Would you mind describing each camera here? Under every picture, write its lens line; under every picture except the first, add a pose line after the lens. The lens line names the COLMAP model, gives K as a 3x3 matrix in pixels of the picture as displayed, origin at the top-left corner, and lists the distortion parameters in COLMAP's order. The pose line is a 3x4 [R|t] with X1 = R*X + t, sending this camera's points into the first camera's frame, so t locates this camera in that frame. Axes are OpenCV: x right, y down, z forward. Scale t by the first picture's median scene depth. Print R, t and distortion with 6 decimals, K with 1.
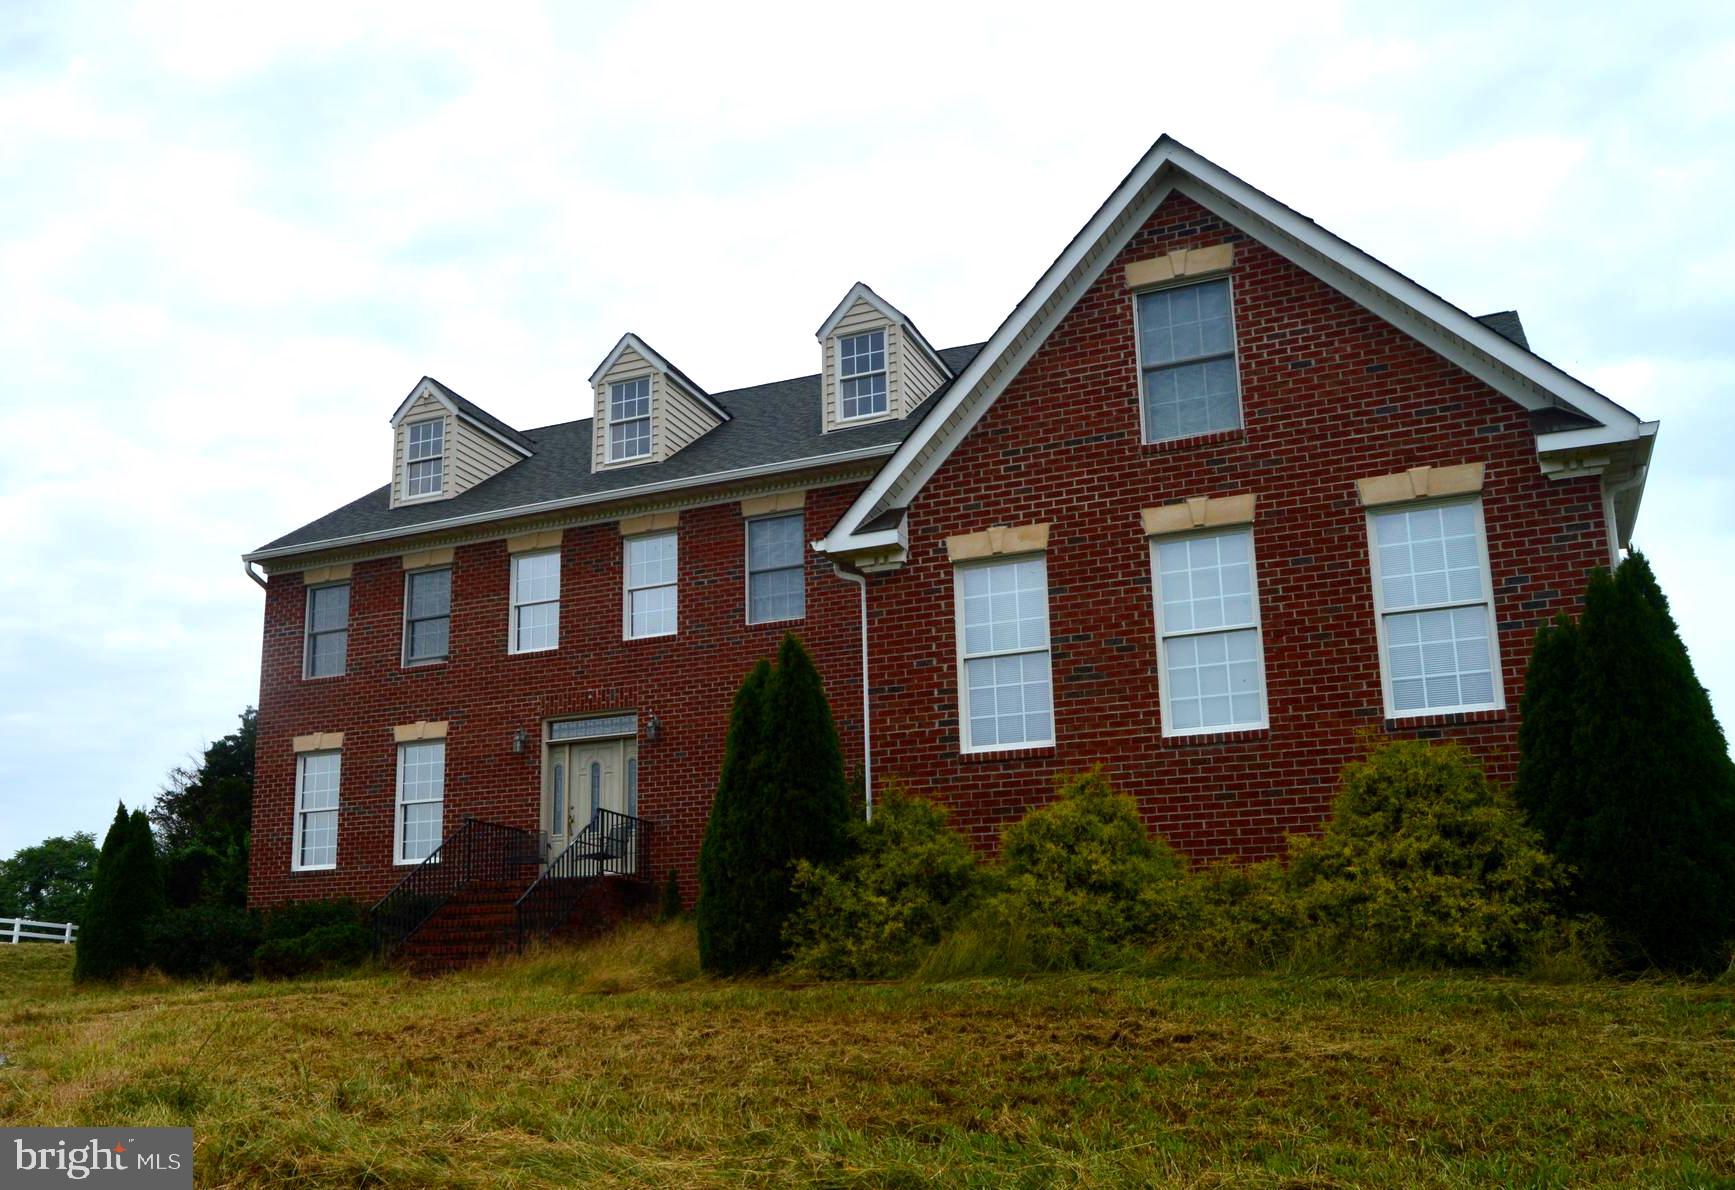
lens RADIAL K [[1617.1, 0, 706.8], [0, 1617.1, 665.7], [0, 0, 1]] dist [-0.020240, 0.000000]
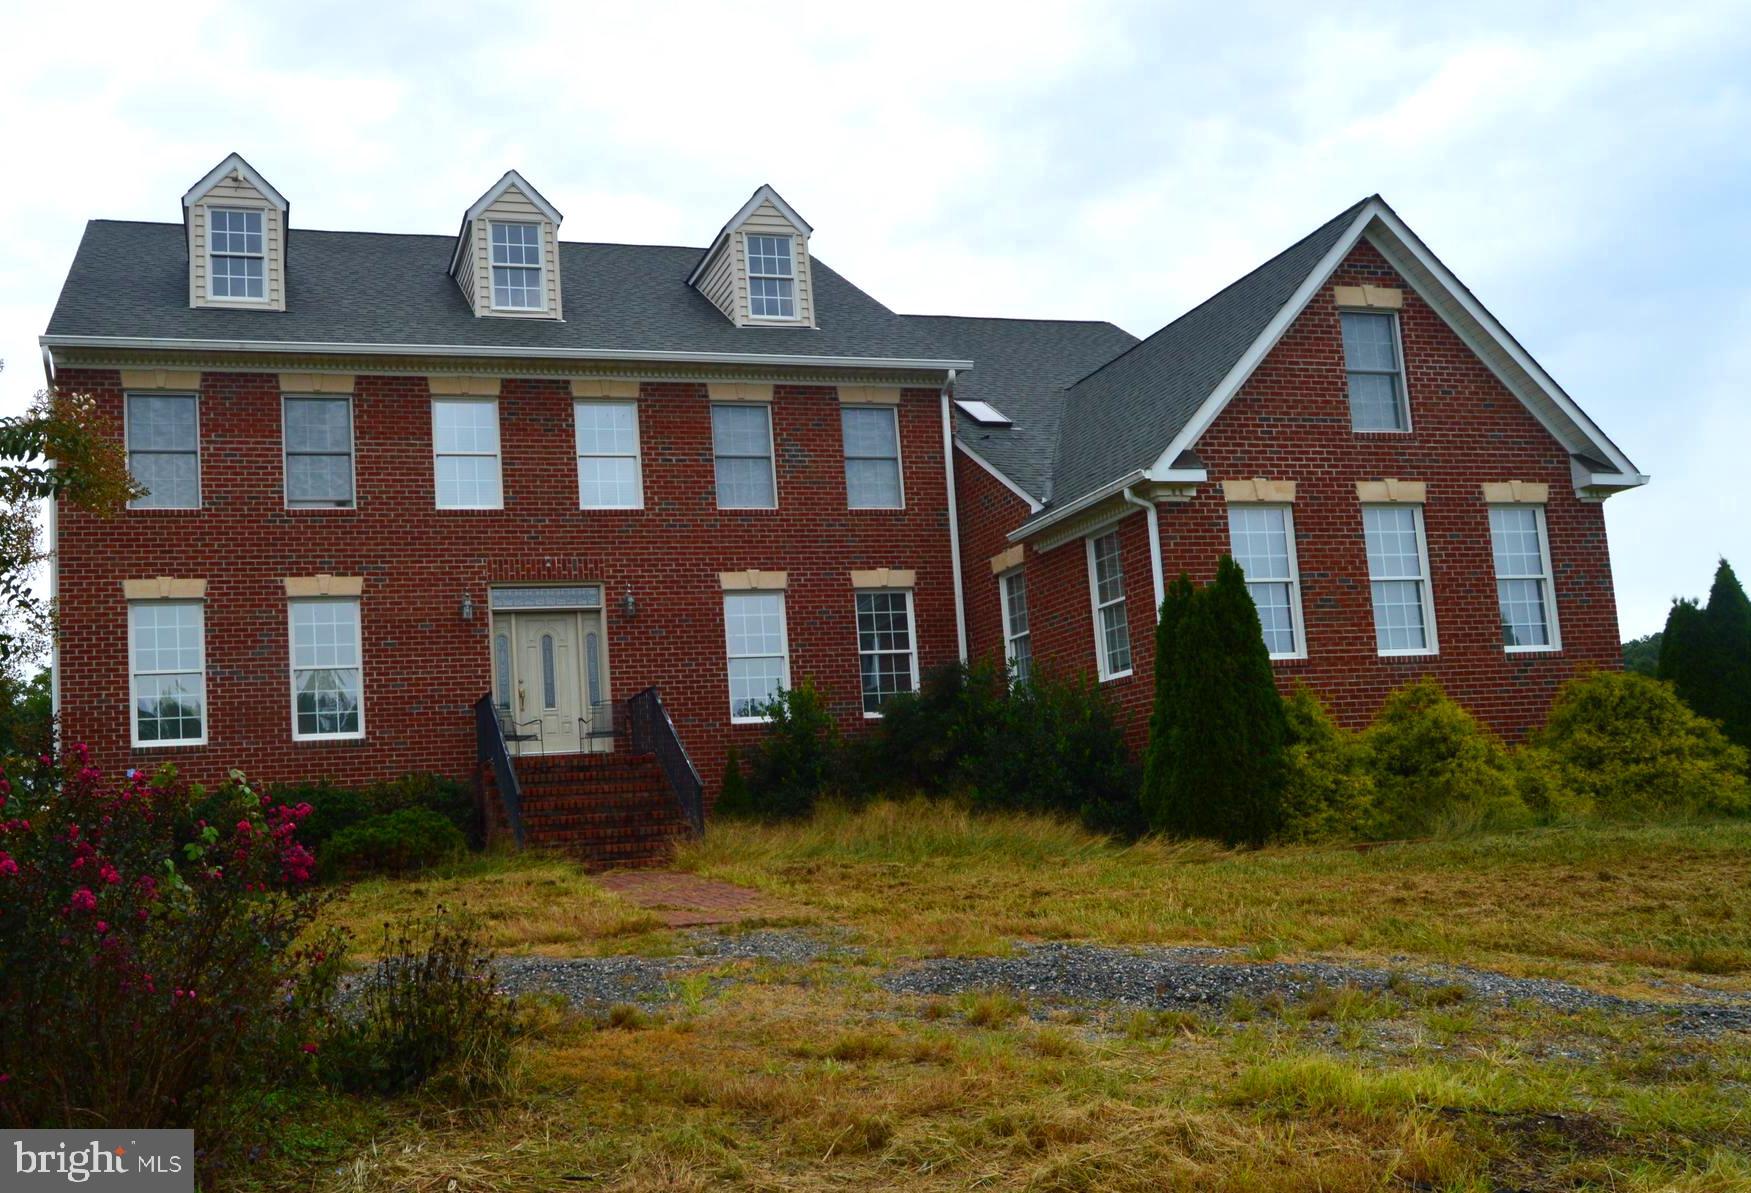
lens RADIAL K [[1632.1, 0, 749.4], [0, 1632.1, 666.0], [0, 0, 1]] dist [-0.020240, 0.000000]
pose [[0.736663, 0.038073, 0.675188, -0.956642], [-0.091772, 0.994806, 0.044032, 0.038595], [-0.670004, -0.094400, 0.736331, 0.332337]]
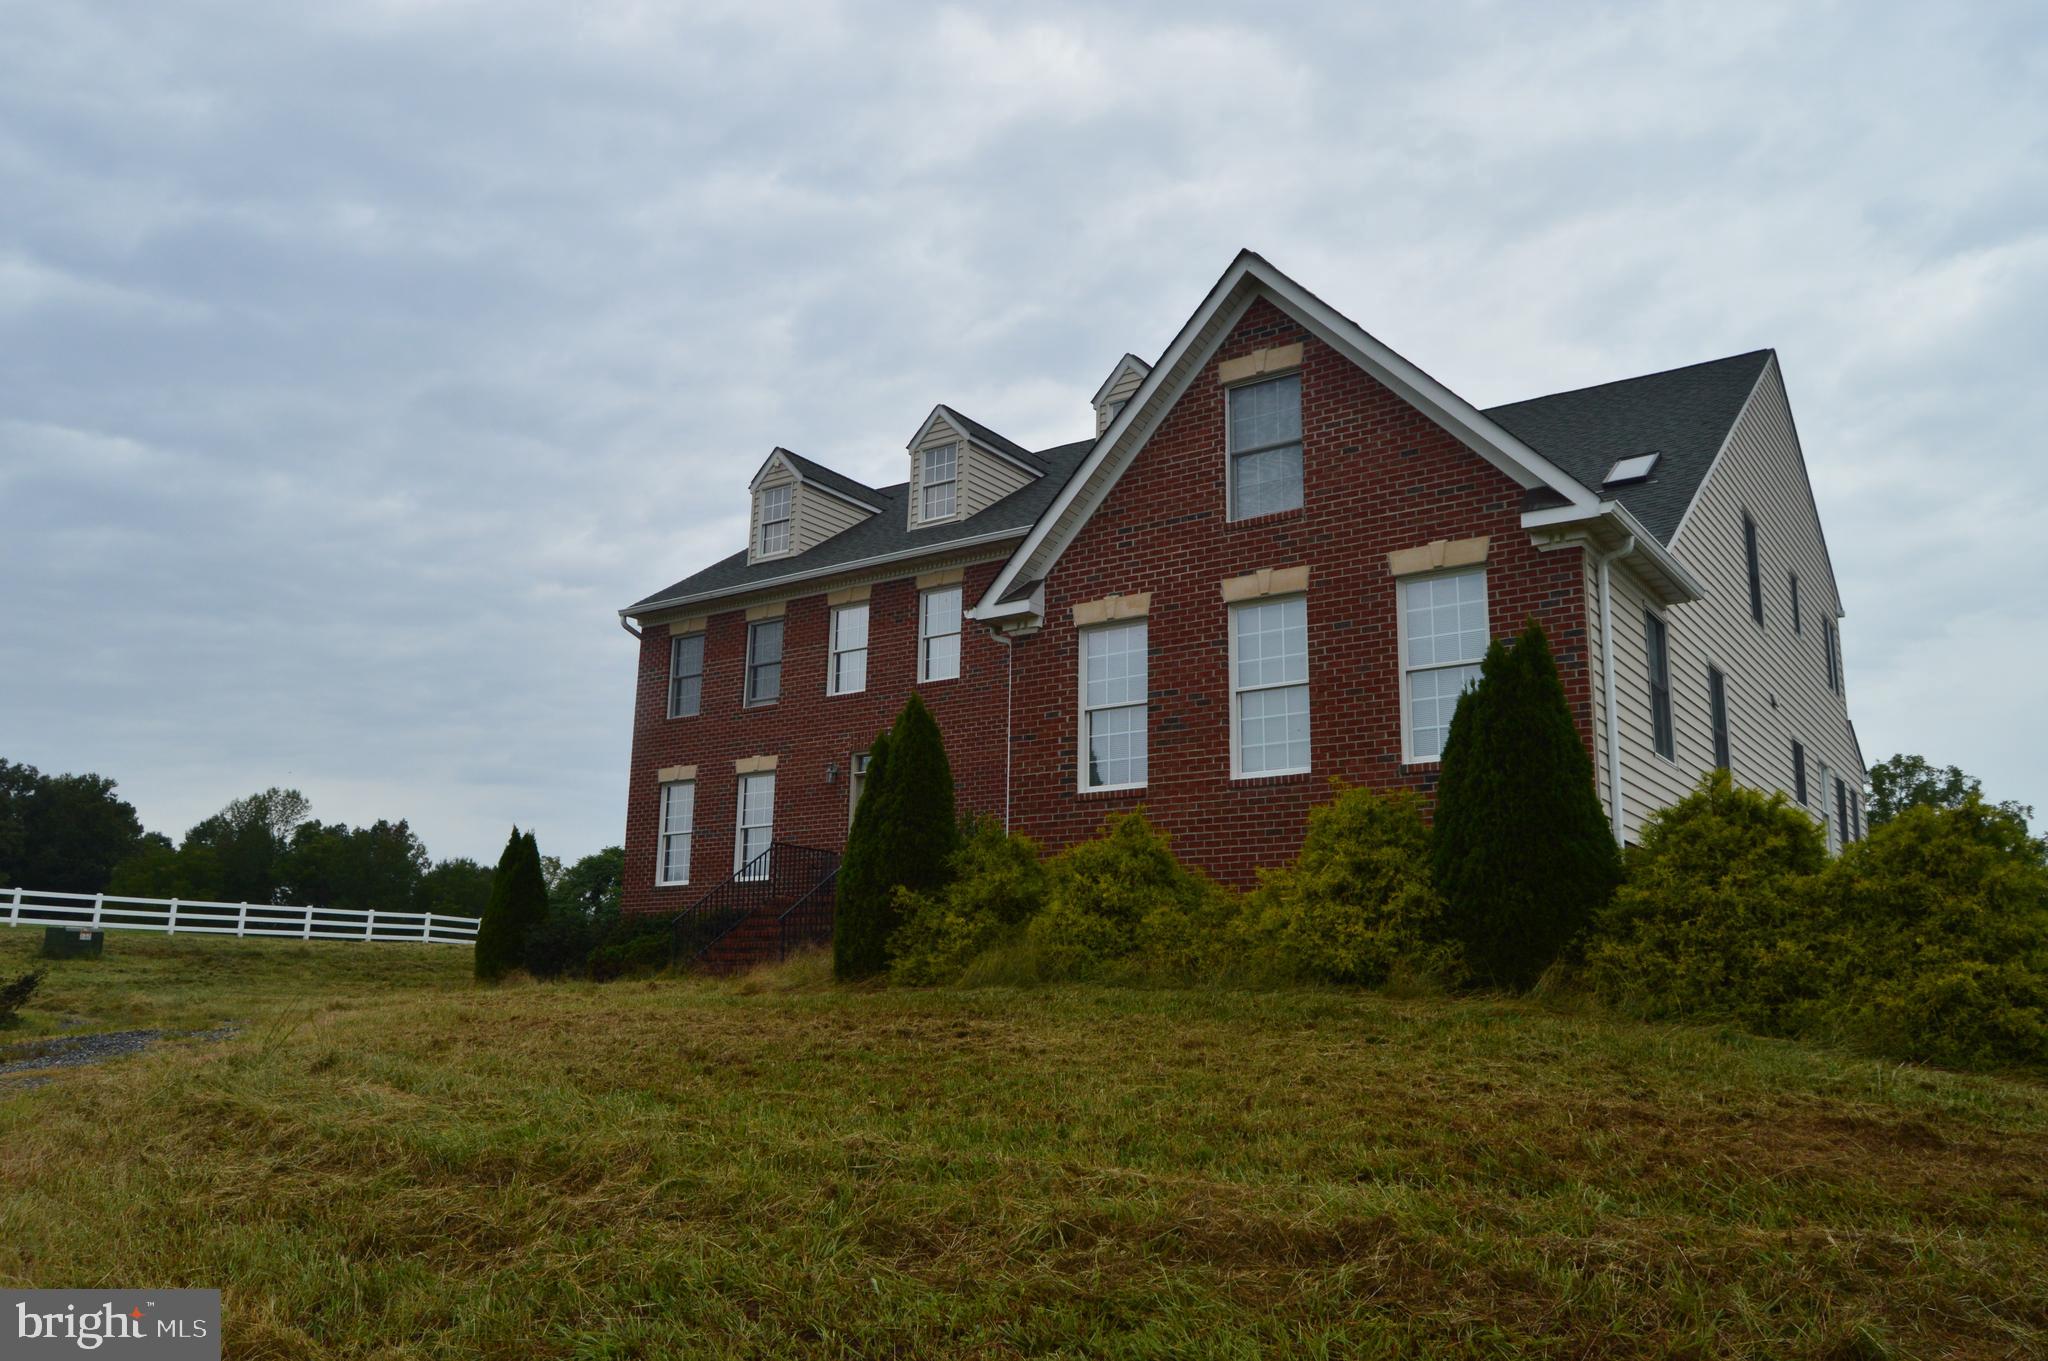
lens RADIAL K [[1605.2, 0, 1019.5], [0, 1605.2, 673.4], [0, 0, 1]] dist [-0.024915, 0.018071]
pose [[0.987659, -0.017385, -0.155654, 0.295485], [0.017526, 0.999846, -0.000464, -0.031647], [0.155638, -0.002270, 0.987812, -0.143178]]
